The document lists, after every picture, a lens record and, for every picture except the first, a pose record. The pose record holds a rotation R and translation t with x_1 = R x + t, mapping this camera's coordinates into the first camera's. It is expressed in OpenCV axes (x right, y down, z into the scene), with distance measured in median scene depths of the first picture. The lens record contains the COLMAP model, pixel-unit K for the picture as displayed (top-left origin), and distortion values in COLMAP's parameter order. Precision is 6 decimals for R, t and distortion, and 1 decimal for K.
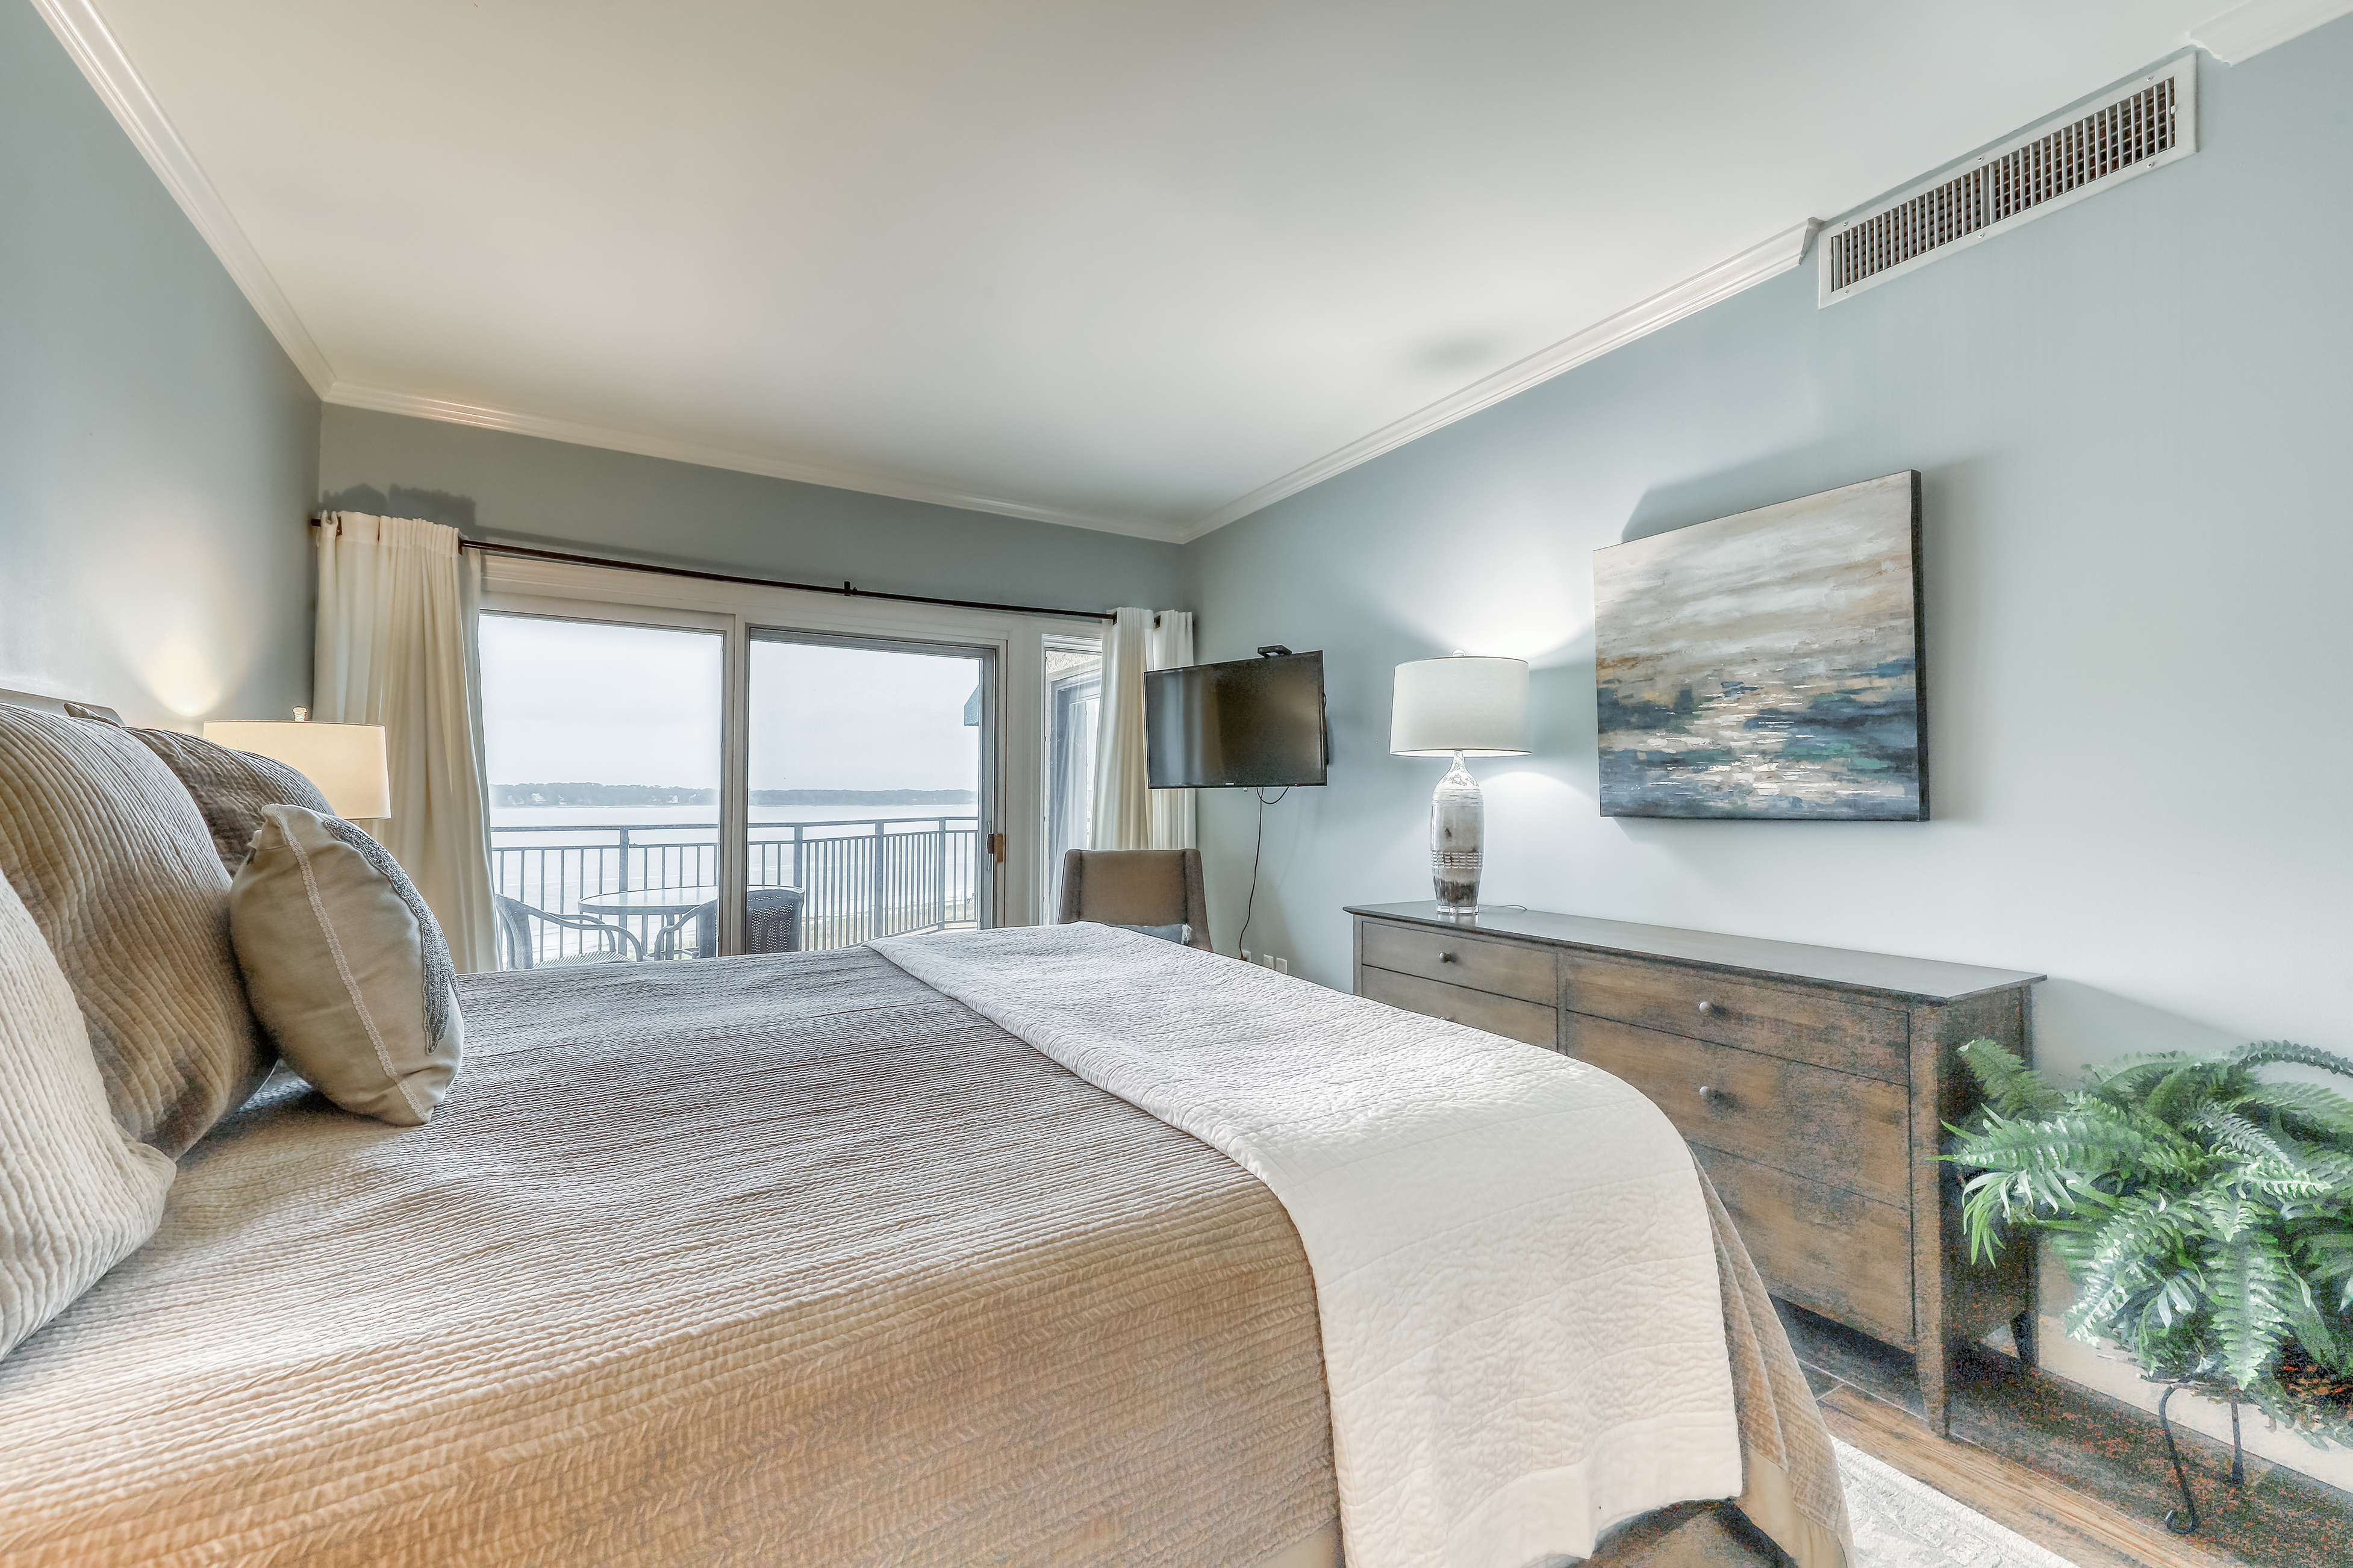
lens RADIAL K [[936.9, 0, 1176.5], [0, 936.9, 784.0], [0, 0, 1]] dist [0.000522, 0.000034]
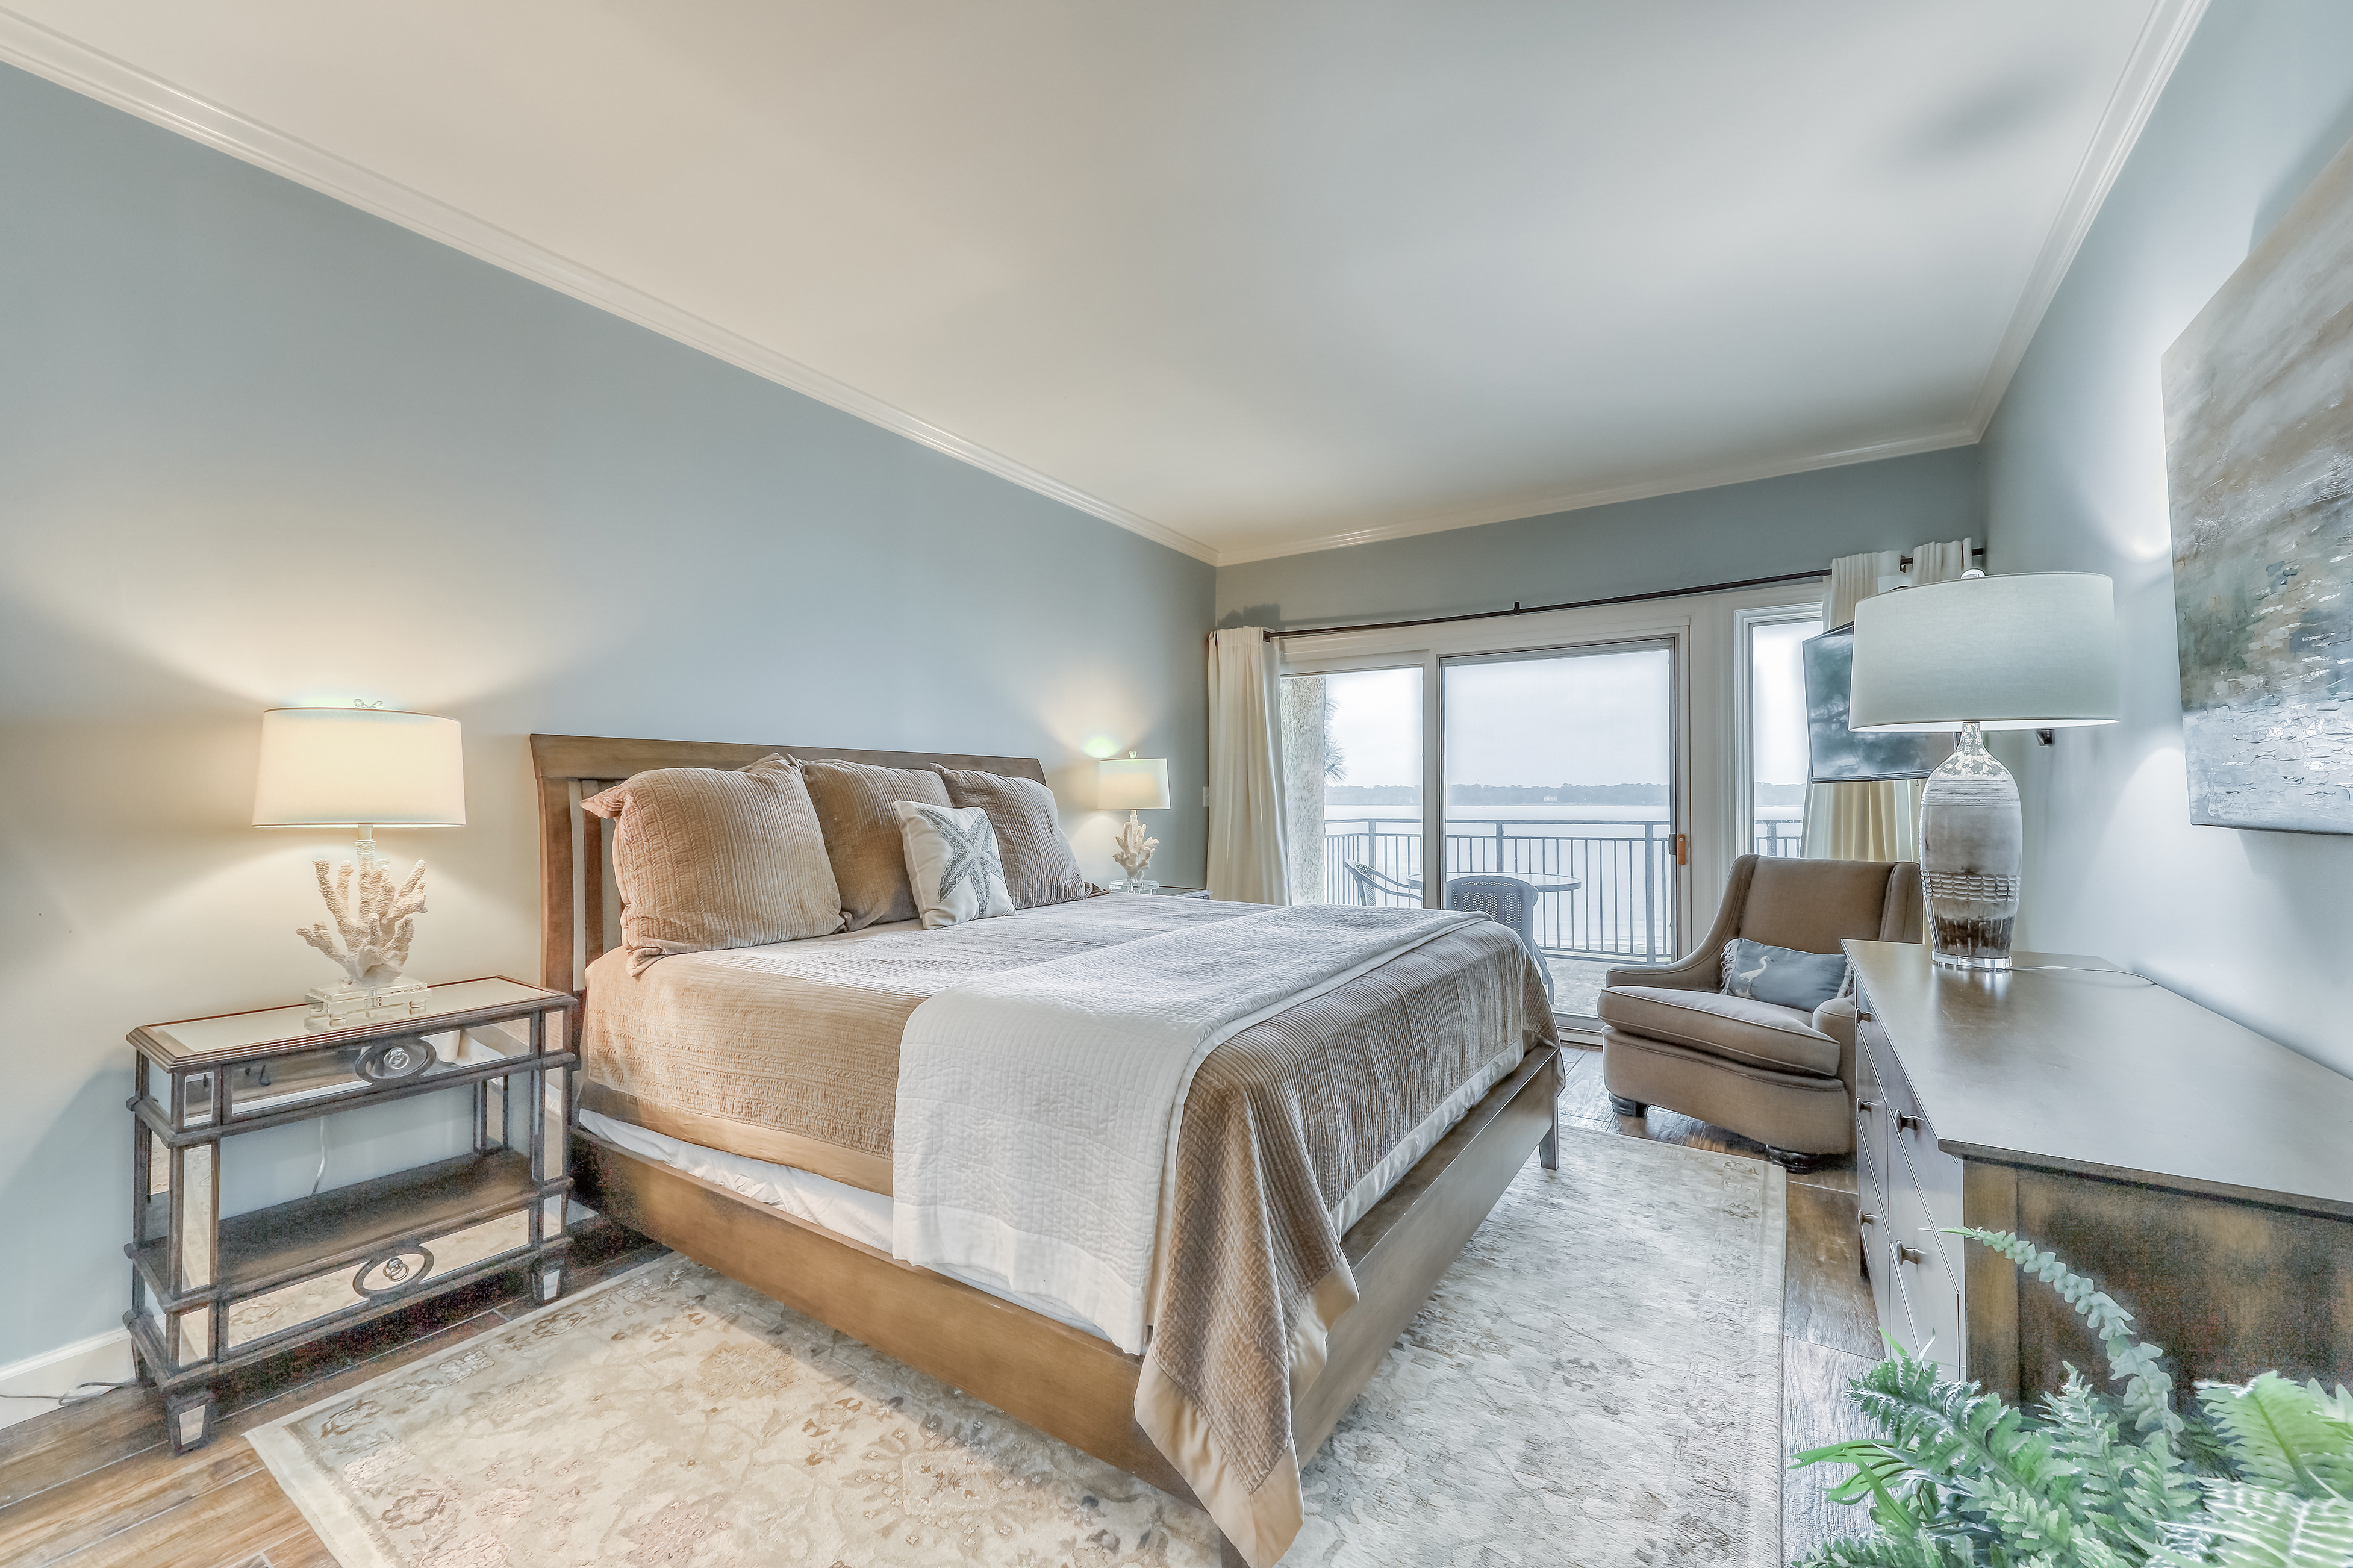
lens RADIAL K [[936.9, 0, 1176.5], [0, 936.9, 784.0], [0, 0, 1]] dist [0.000522, 0.000034]
pose [[0.440561, -0.019477, -0.897511, 0.478317], [0.023814, 0.999666, -0.010005, 0.000616], [0.897407, -0.016966, 0.440878, 0.151029]]
